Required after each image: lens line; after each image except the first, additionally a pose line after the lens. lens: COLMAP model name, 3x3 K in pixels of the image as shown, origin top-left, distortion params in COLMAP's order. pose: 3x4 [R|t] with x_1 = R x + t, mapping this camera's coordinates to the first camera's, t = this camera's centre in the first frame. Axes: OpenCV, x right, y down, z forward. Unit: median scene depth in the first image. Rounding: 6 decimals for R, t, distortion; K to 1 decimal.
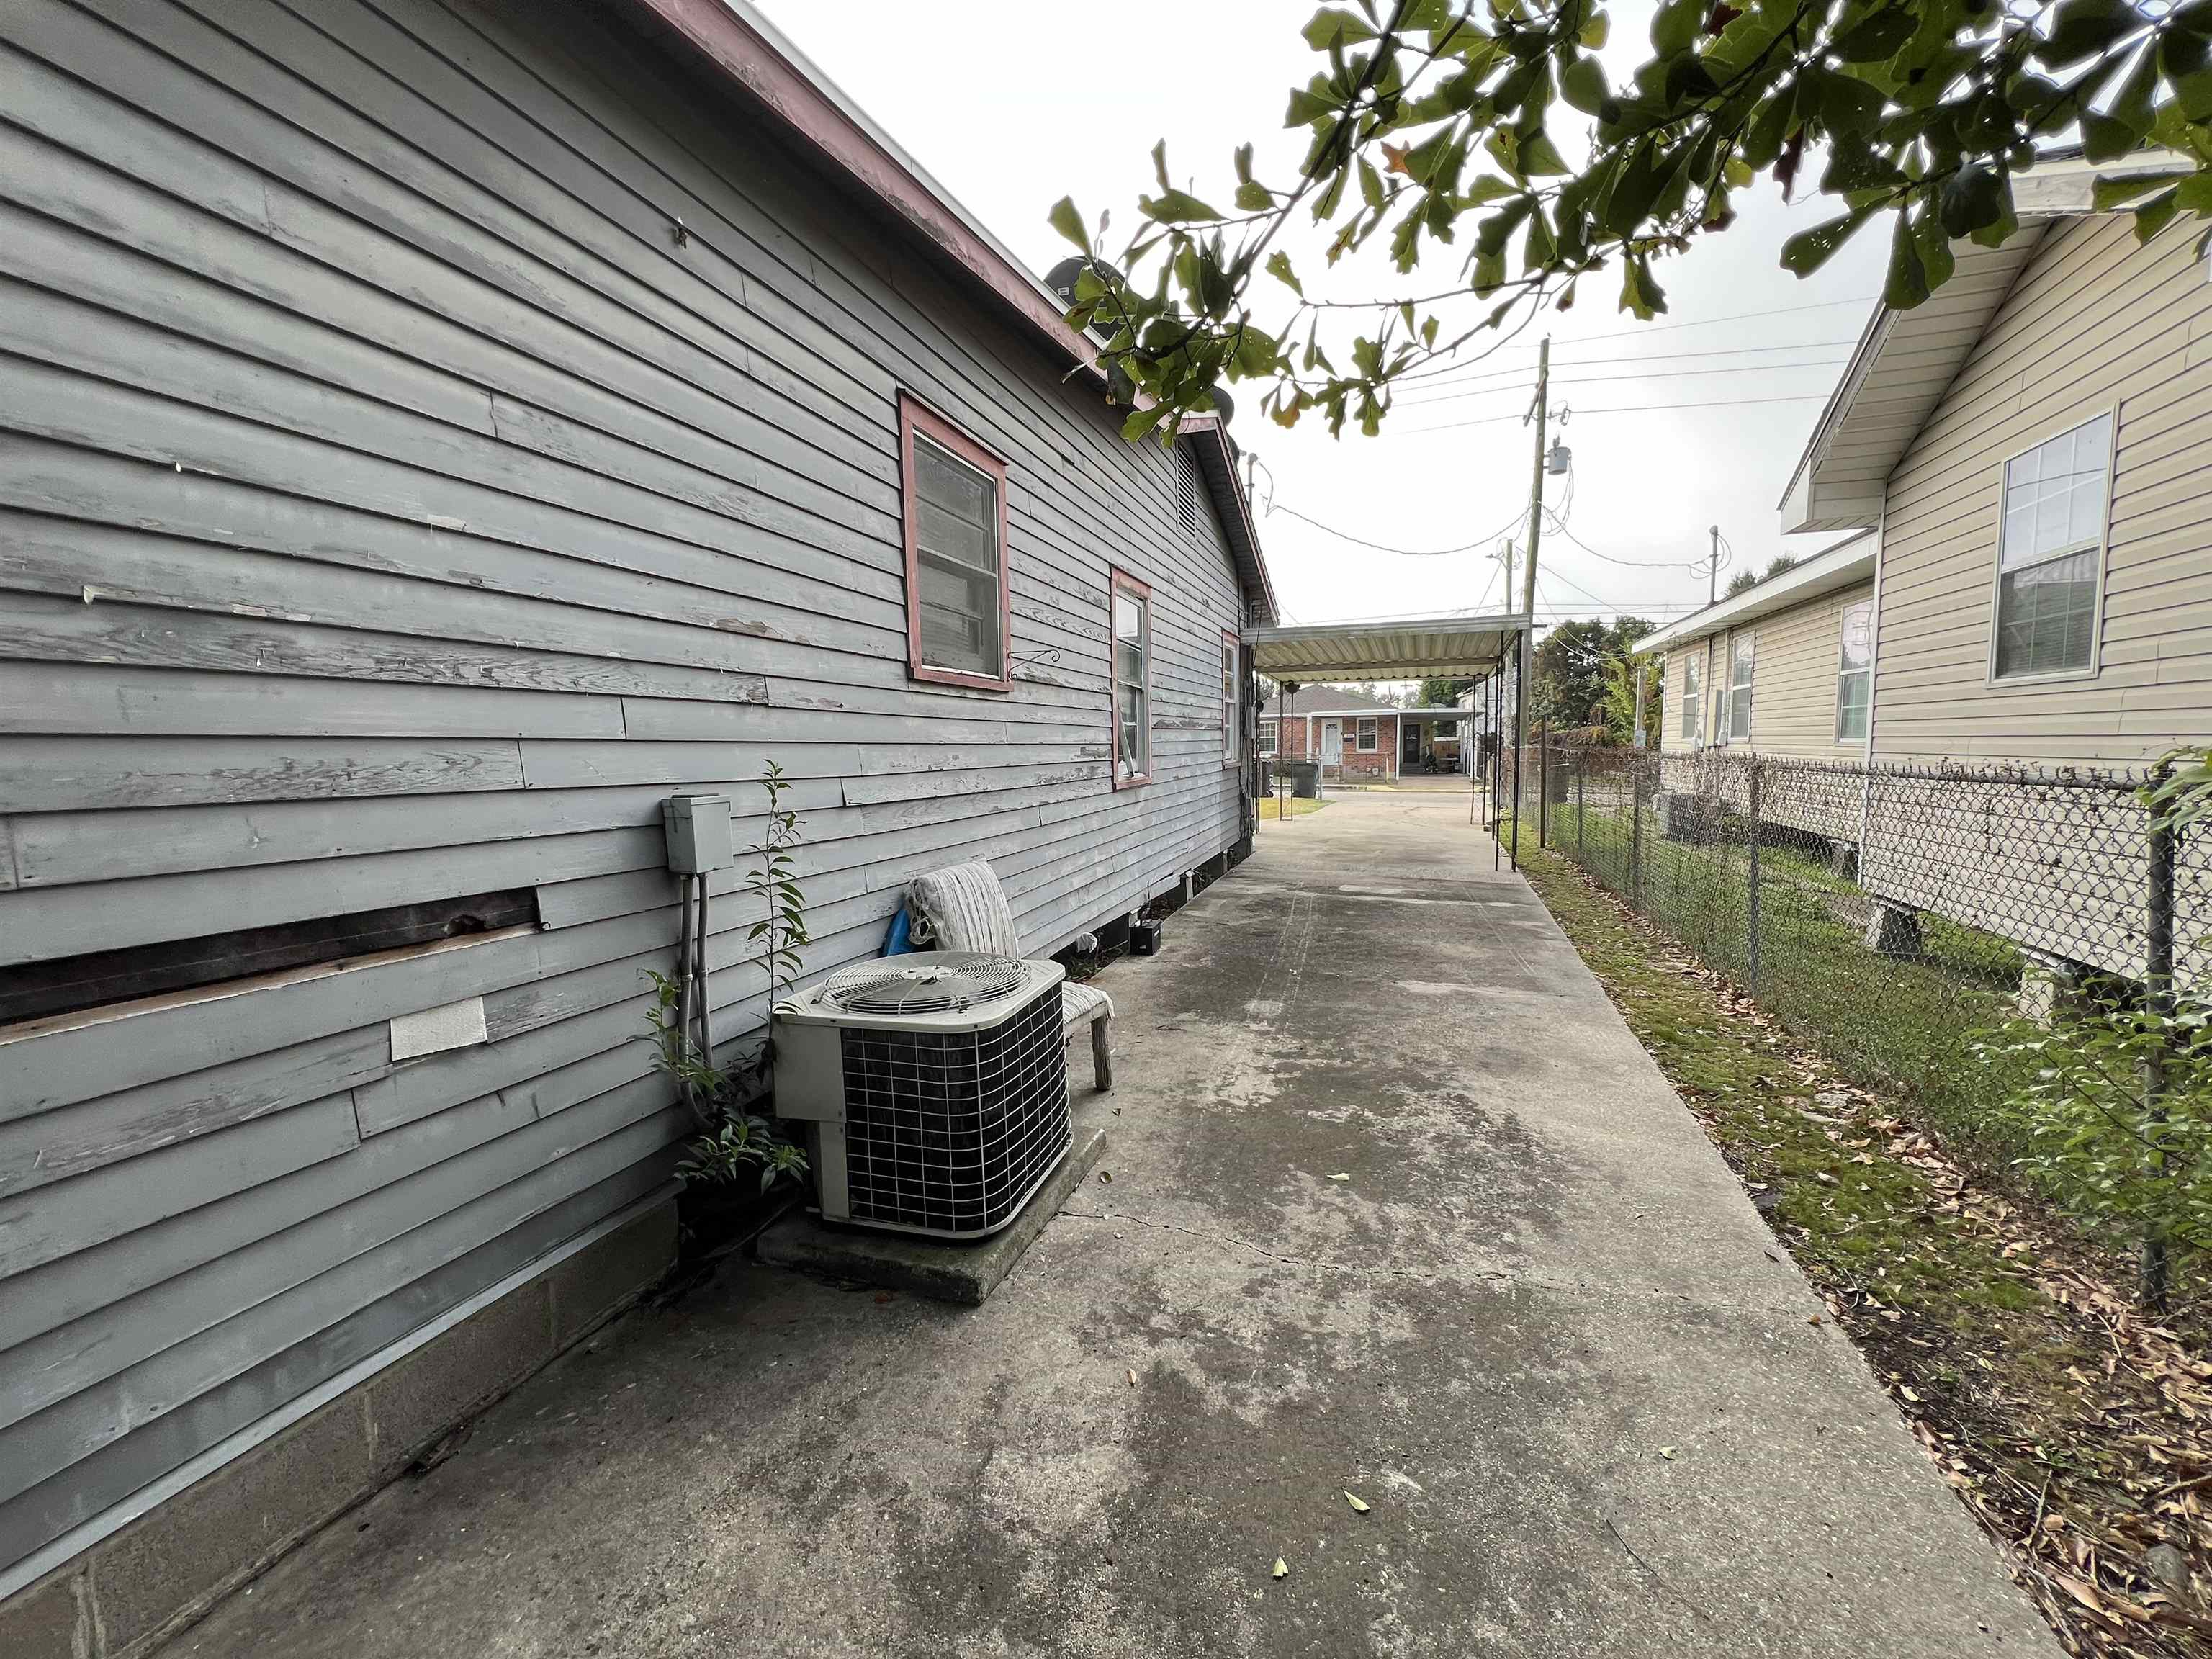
lens RADIAL K [[880.7, 0, 1103.0], [0, 880.7, 824.2], [0, 0, 1]] dist [-0.003126, 0.000276]
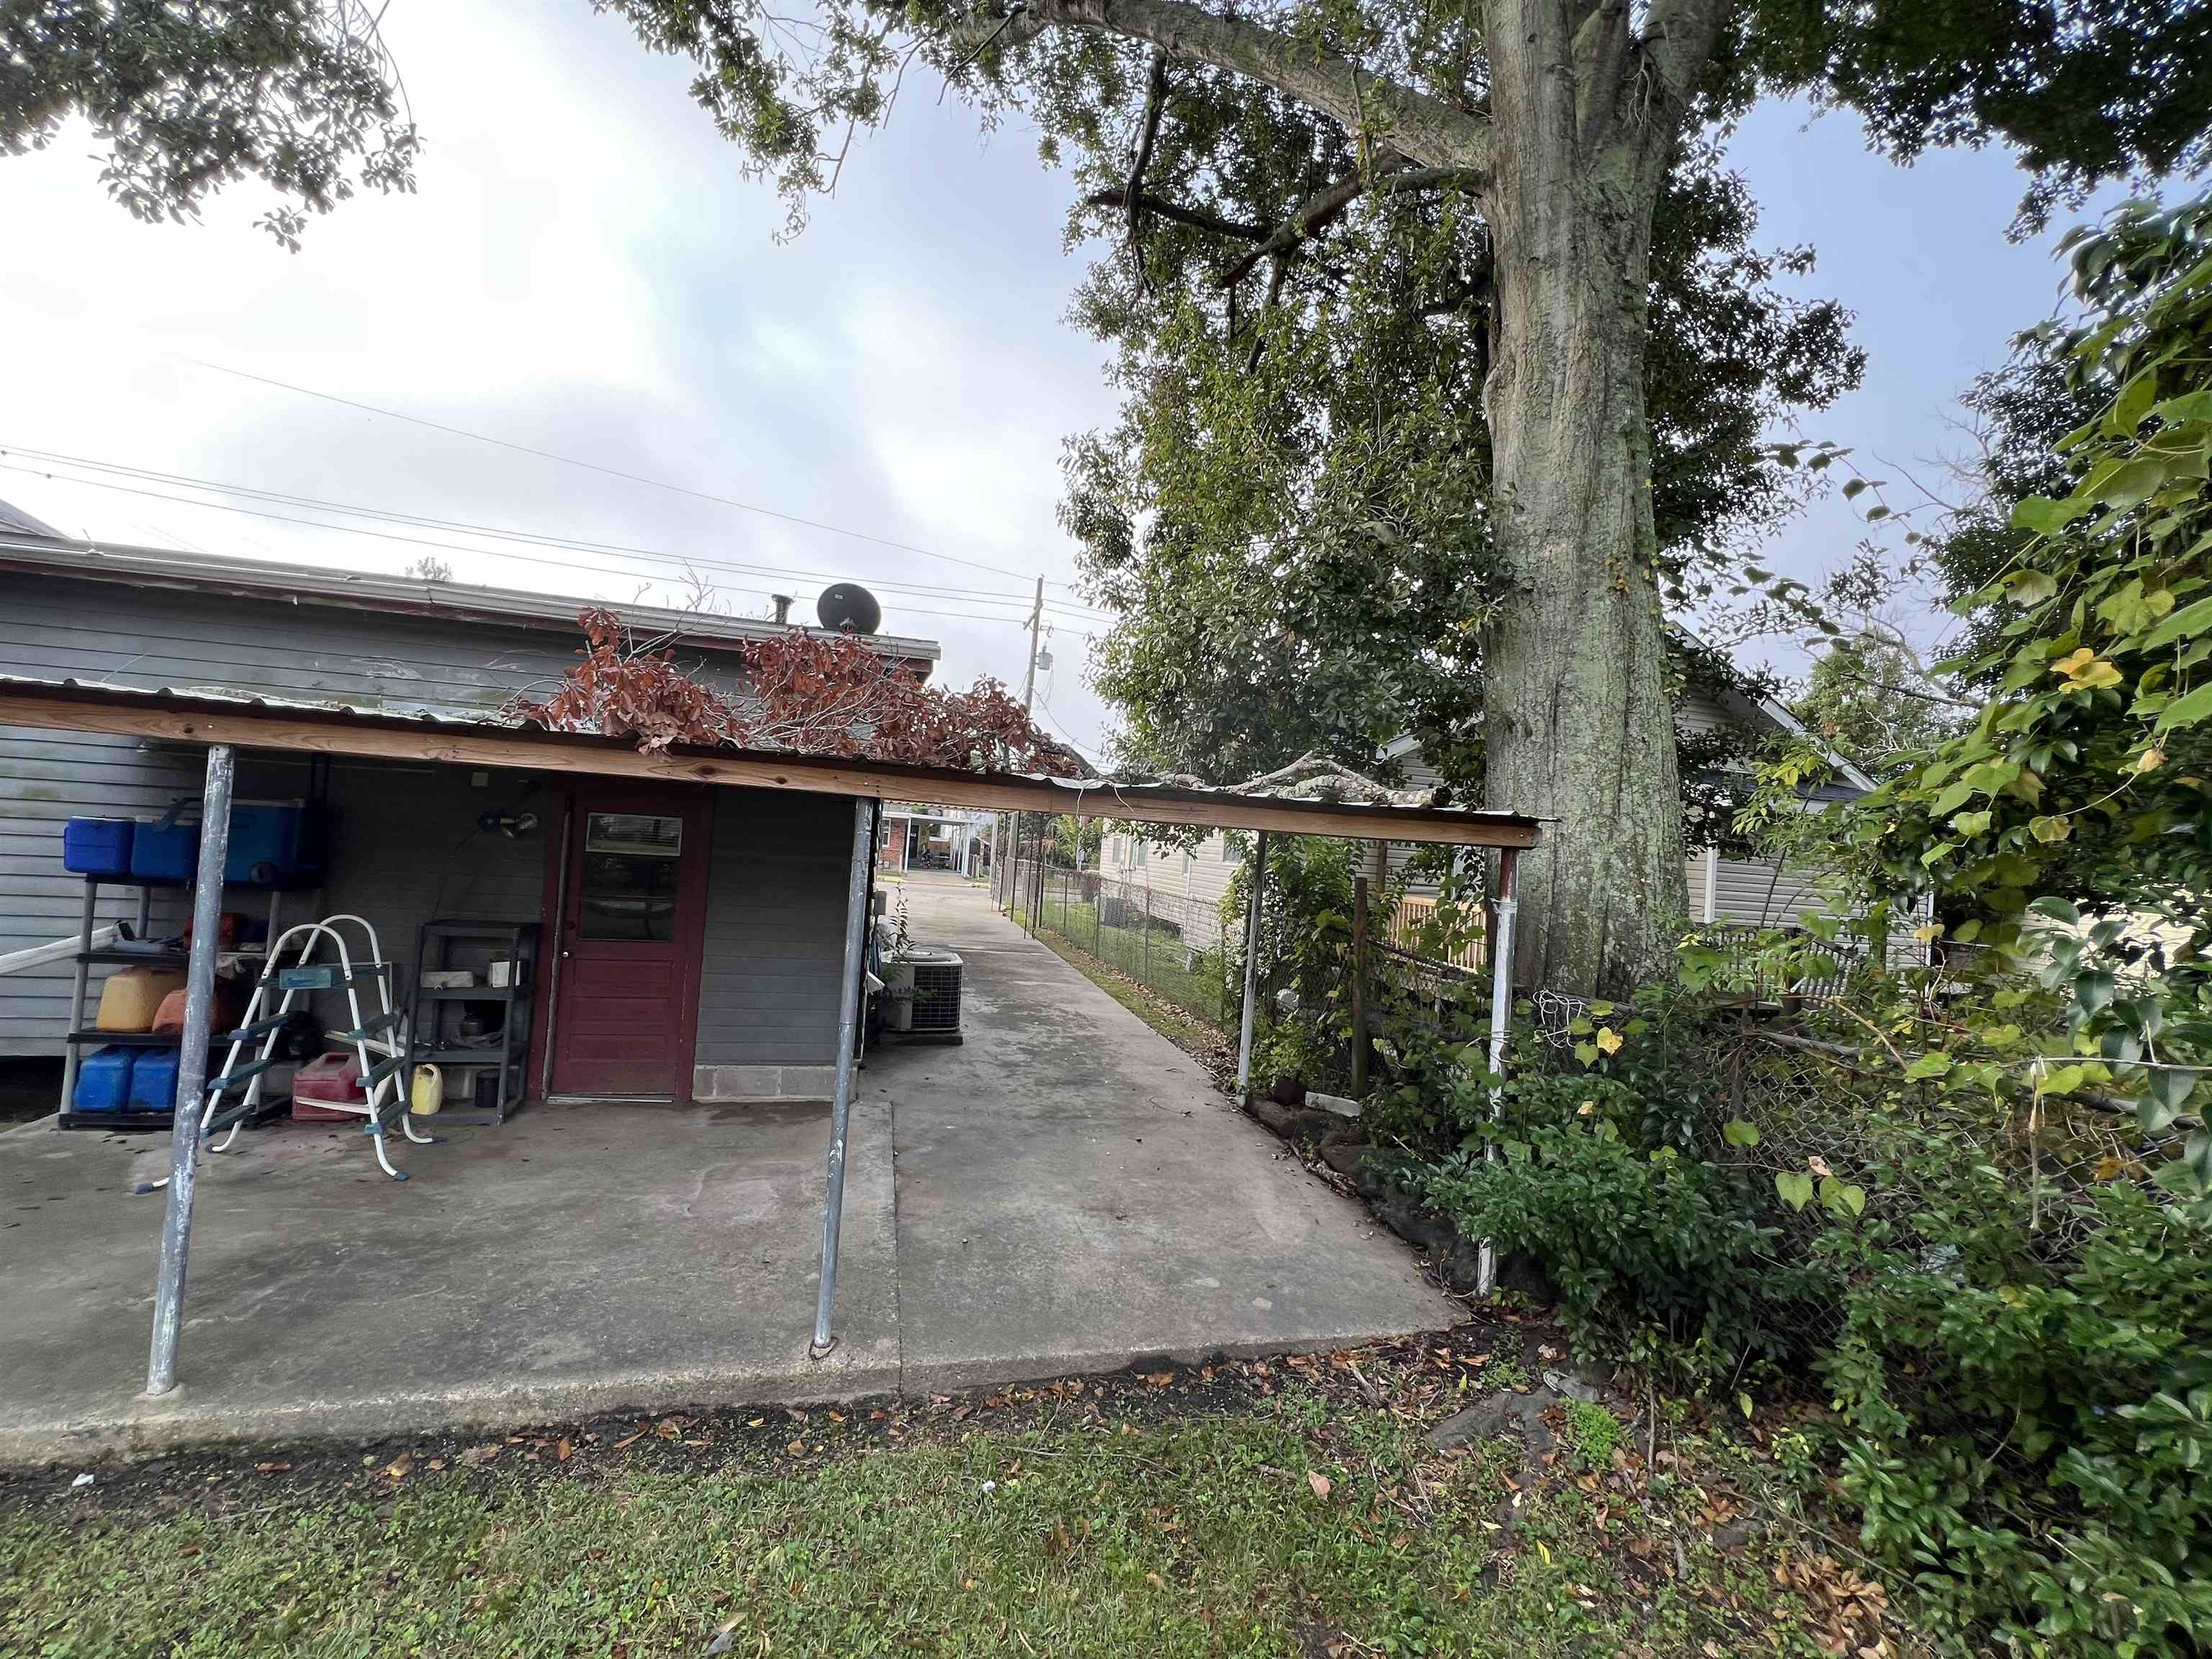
lens RADIAL K [[880.7, 0, 1103.0], [0, 880.7, 824.2], [0, 0, 1]] dist [-0.003126, 0.000276]
pose [[0.831843, 0.089764, 0.547704, -0.167982], [-0.034544, 0.993295, -0.110327, 0.006548], [-0.553935, 0.072855, 0.829366, -0.227307]]
